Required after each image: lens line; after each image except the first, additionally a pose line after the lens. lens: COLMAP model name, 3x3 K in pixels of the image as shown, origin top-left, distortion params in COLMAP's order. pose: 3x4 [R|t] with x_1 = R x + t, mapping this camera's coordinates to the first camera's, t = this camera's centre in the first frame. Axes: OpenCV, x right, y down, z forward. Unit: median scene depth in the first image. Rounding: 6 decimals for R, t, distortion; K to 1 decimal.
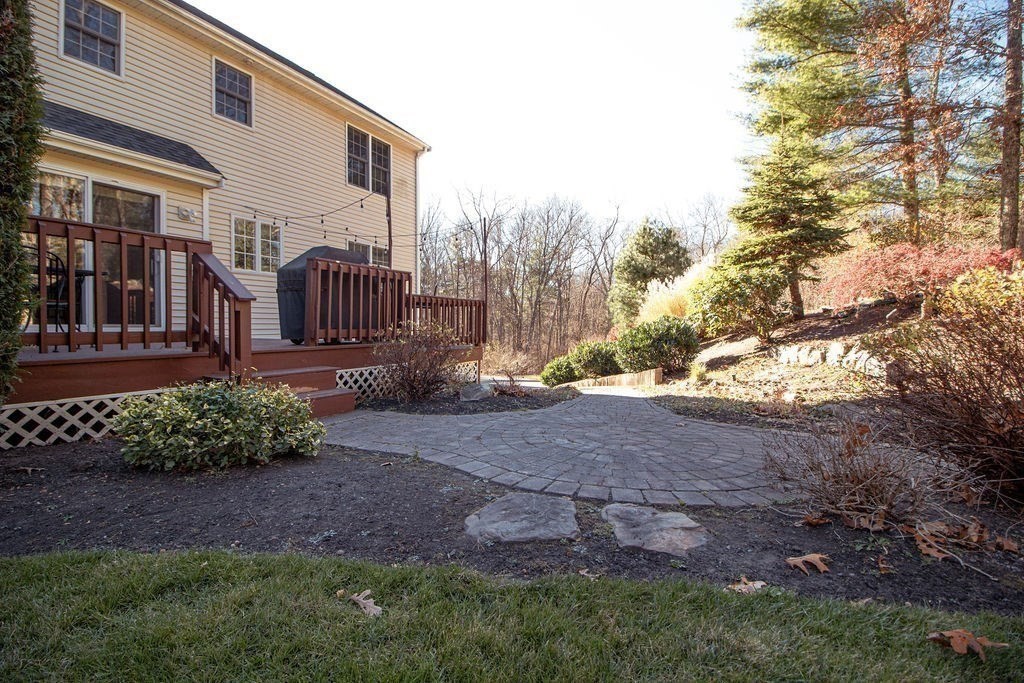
lens RADIAL K [[475.0, 0, 512.0], [0, 475.0, 341.5], [0, 0, 1]] dist [-0.000953, -0.000157]
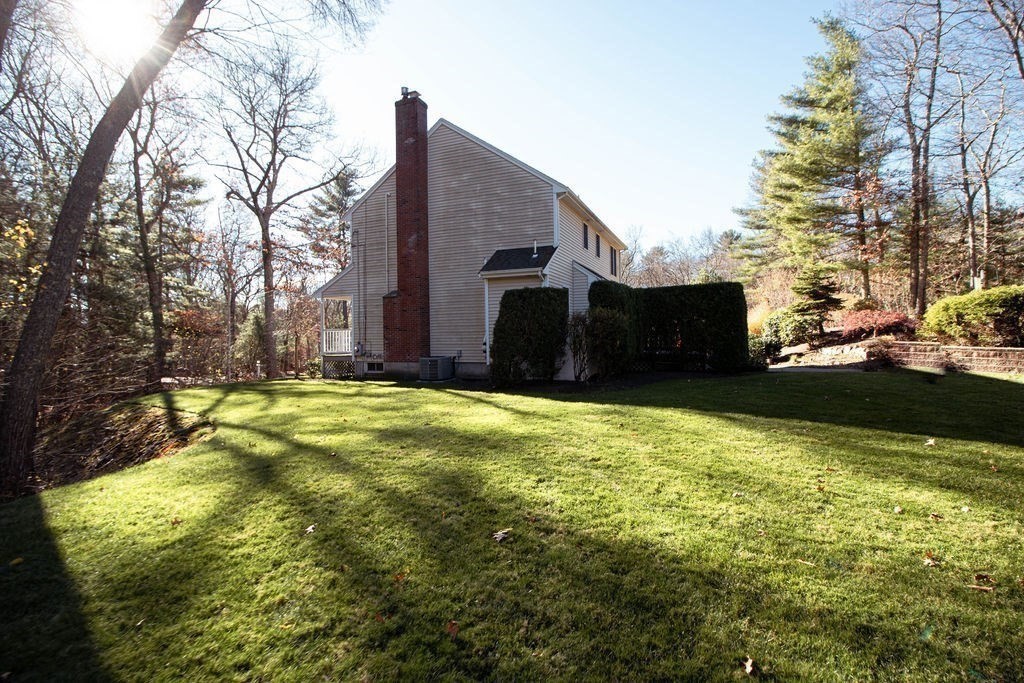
lens RADIAL K [[475.0, 0, 512.0], [0, 475.0, 341.5], [0, 0, 1]] dist [-0.000953, -0.000157]
pose [[0.997440, -0.005798, 0.071279, -1.141816], [0.007132, 0.999804, -0.018469, 0.009077], [-0.071158, 0.018930, 0.997285, -1.276229]]
